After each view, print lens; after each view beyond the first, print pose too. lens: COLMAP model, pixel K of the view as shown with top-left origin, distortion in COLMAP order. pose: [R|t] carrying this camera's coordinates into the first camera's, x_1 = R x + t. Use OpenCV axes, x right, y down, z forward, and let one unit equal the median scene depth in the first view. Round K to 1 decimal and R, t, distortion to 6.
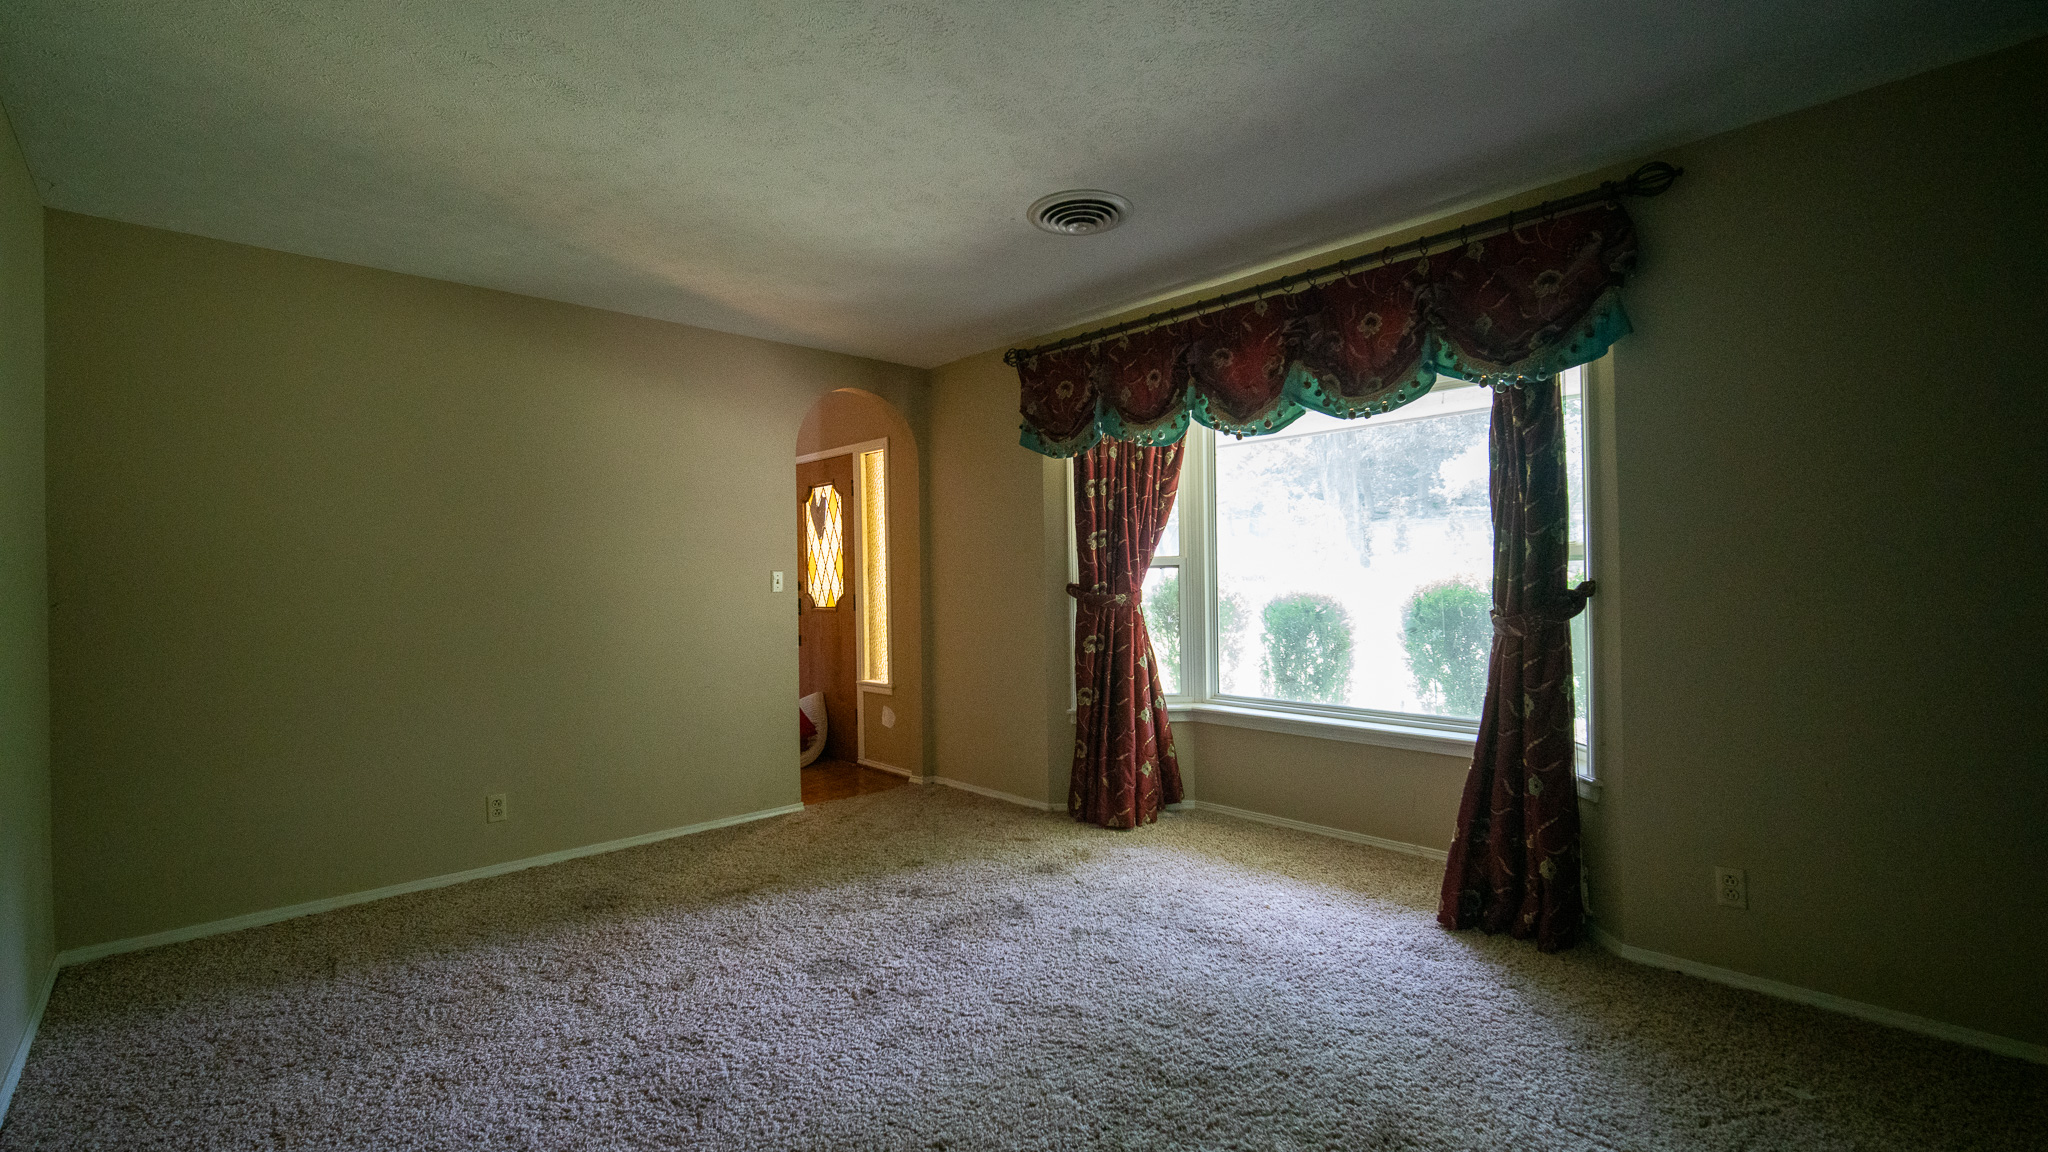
lens RADIAL K [[867.5, 0, 1024.0], [0, 867.5, 576.0], [0, 0, 1]] dist [-0.001401, -0.000043]
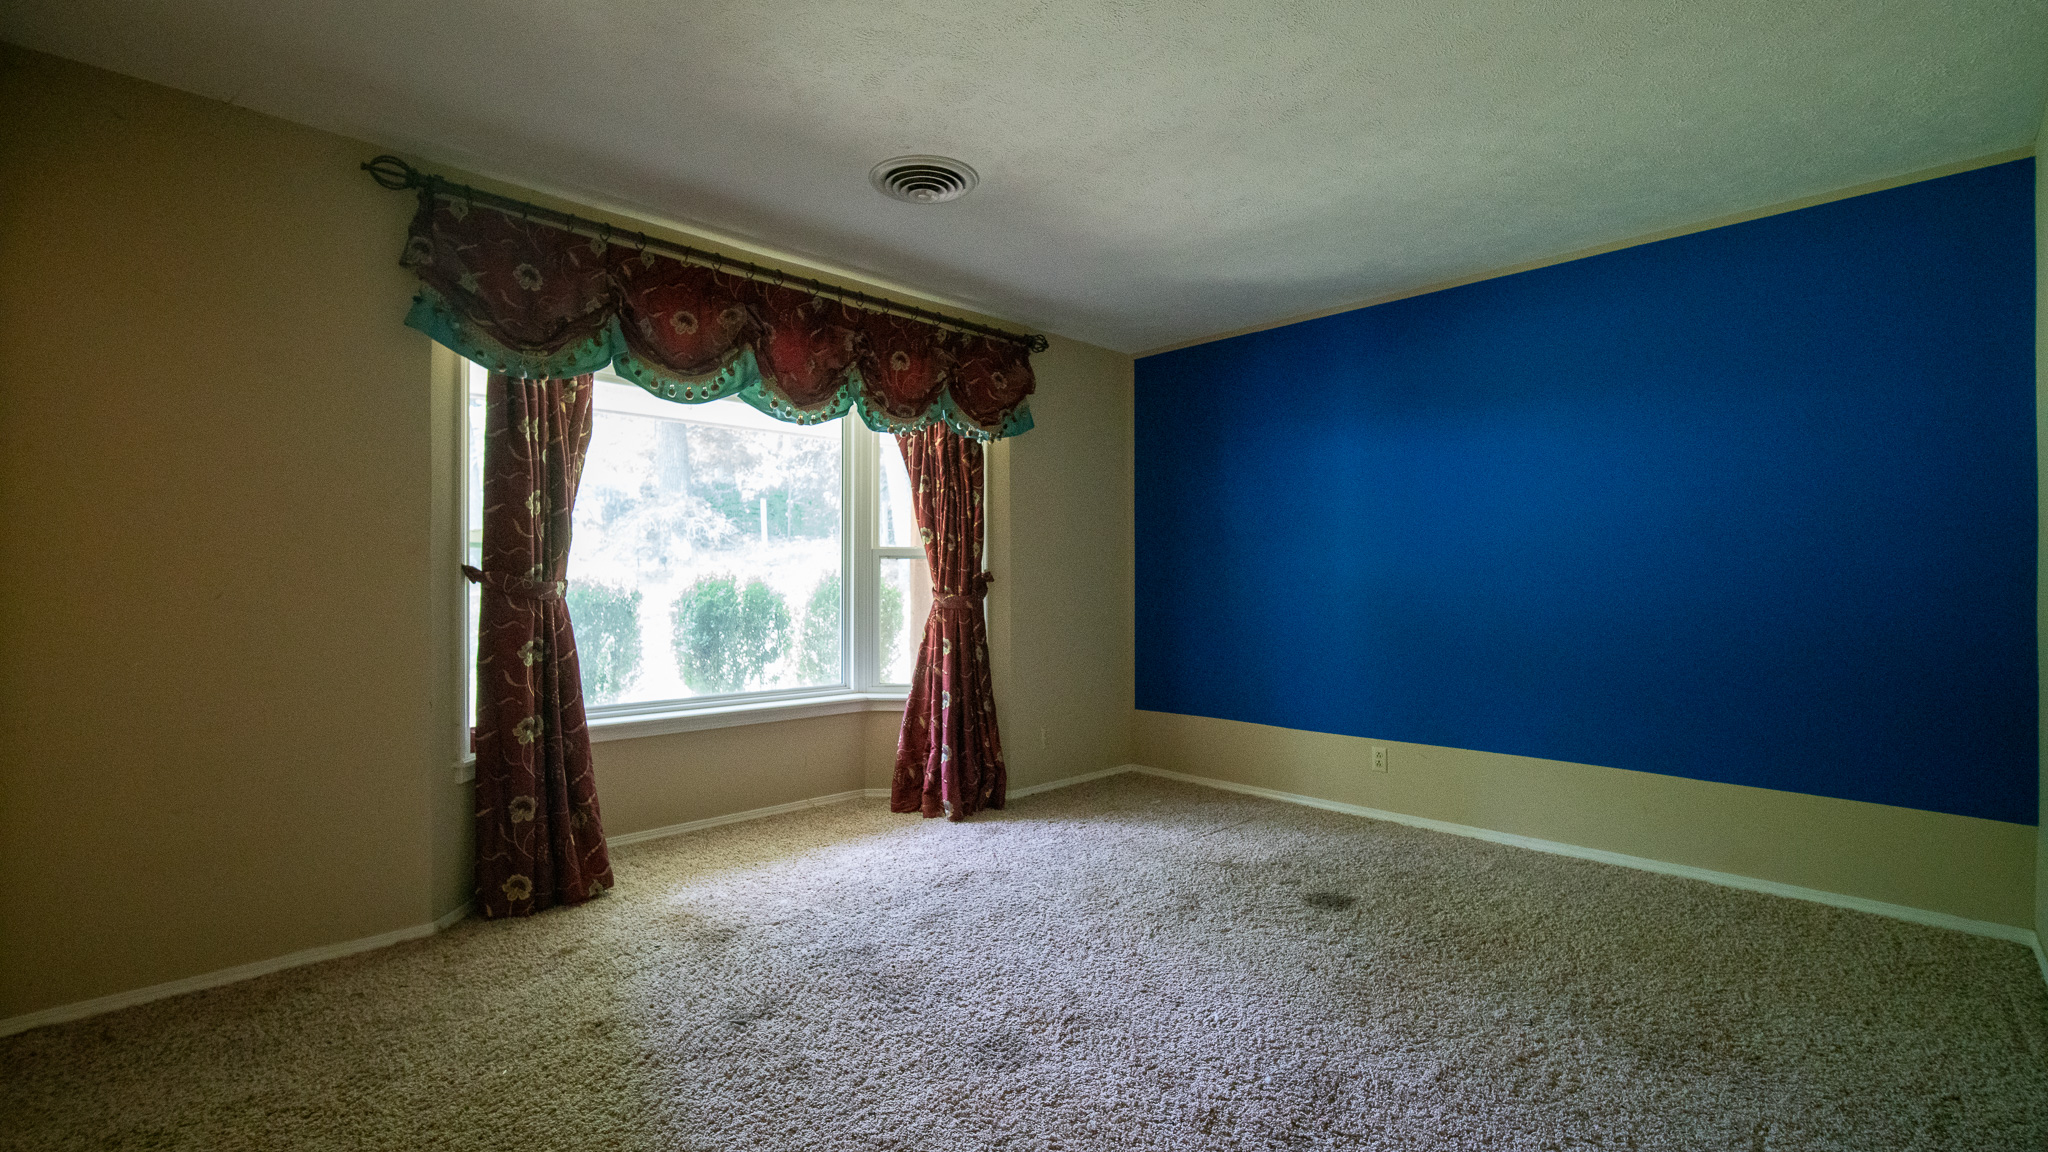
lens RADIAL K [[885.6, 0, 1024.0], [0, 885.6, 576.0], [0, 0, 1]] dist [-0.012410, -0.000151]
pose [[-0.005372, 0.017683, 0.999829, -0.716023], [-0.006887, 0.999819, -0.017720, 0.029919], [-0.999962, -0.006981, -0.005250, 0.697957]]
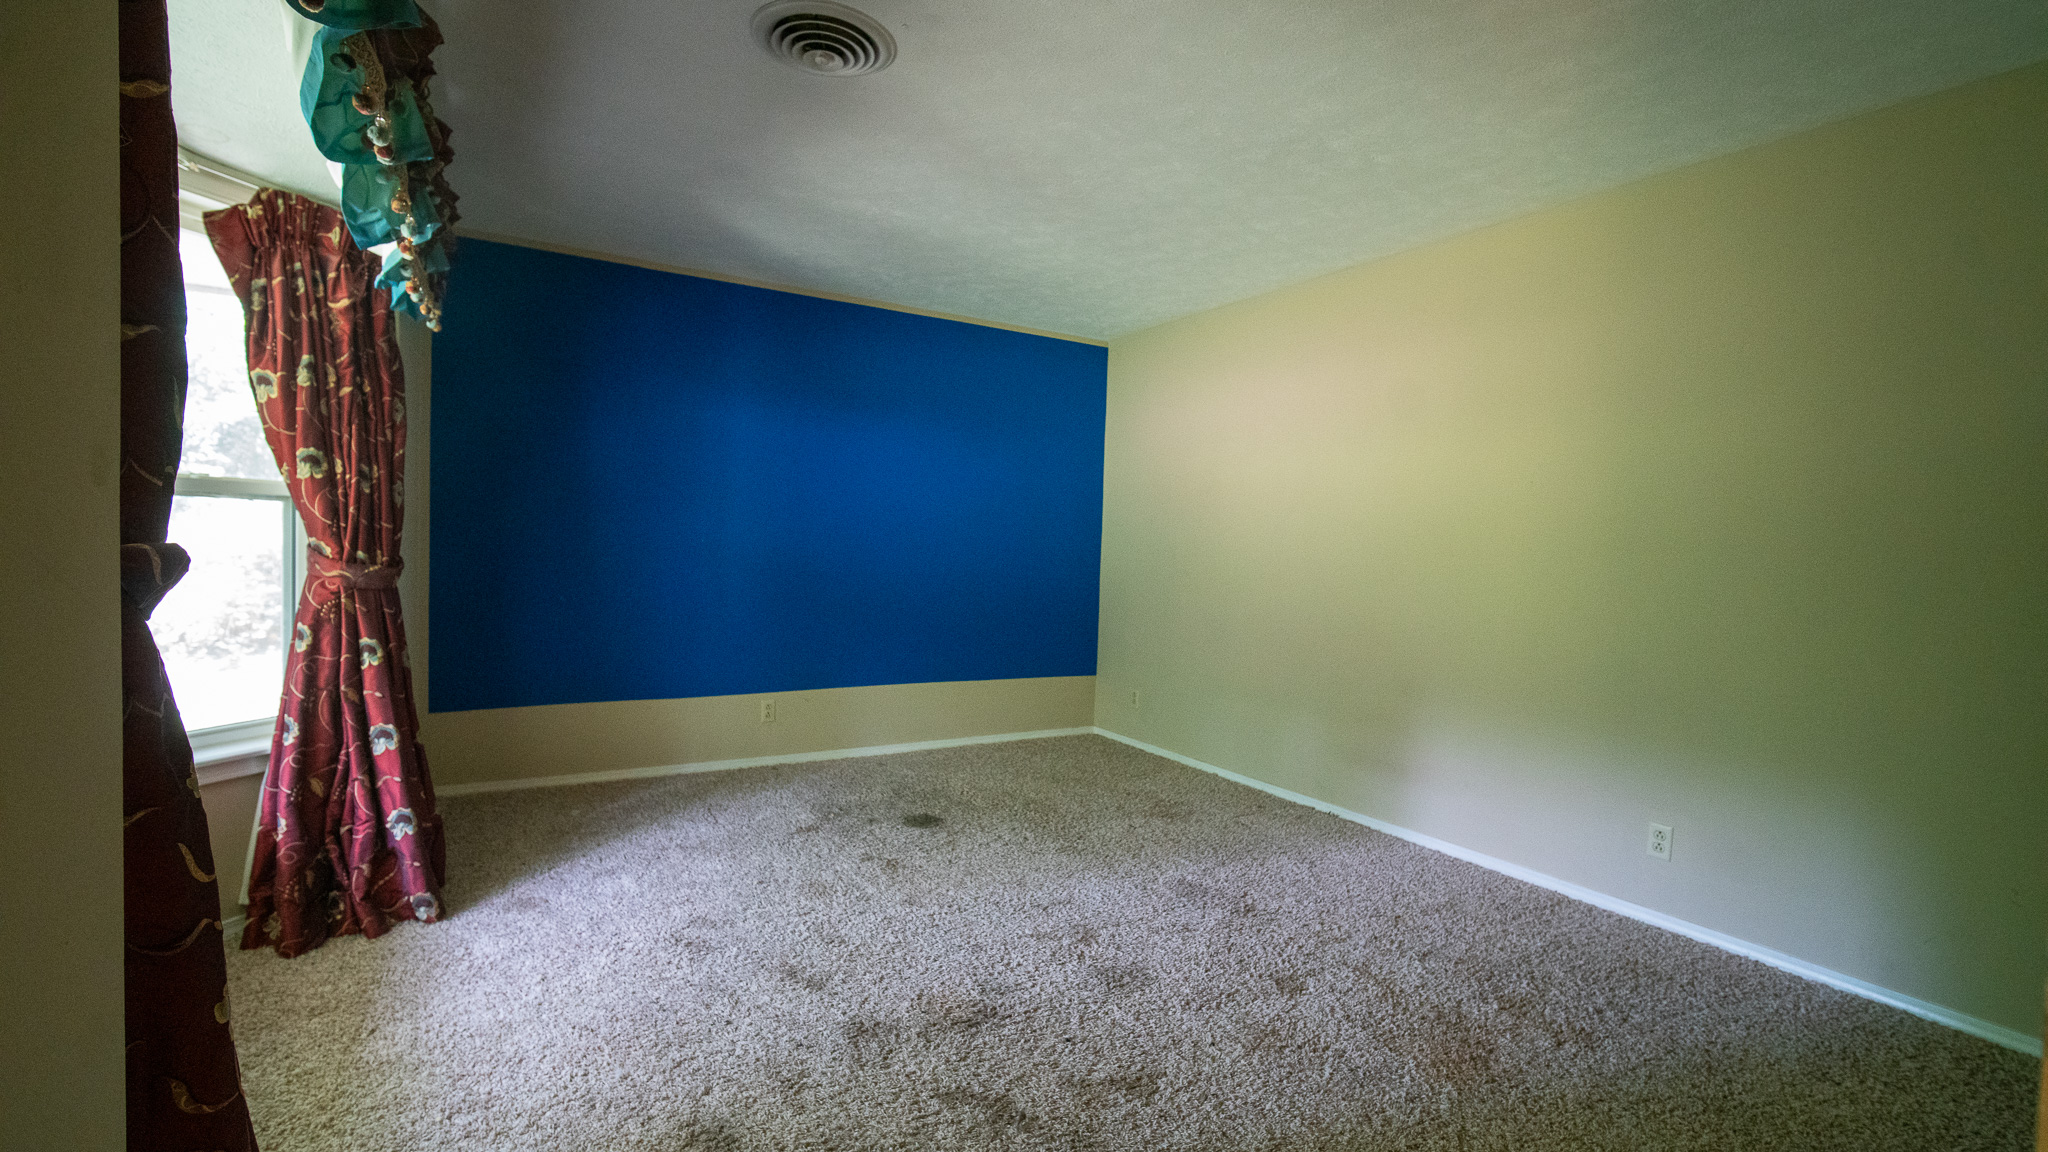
lens RADIAL K [[885.6, 0, 1024.0], [0, 885.6, 576.0], [0, 0, 1]] dist [-0.012410, -0.000151]
pose [[-0.963952, -0.023106, 0.265070, -0.246076], [-0.016233, 0.999474, 0.028090, 0.014966], [-0.265580, 0.022774, -0.963820, 1.314081]]
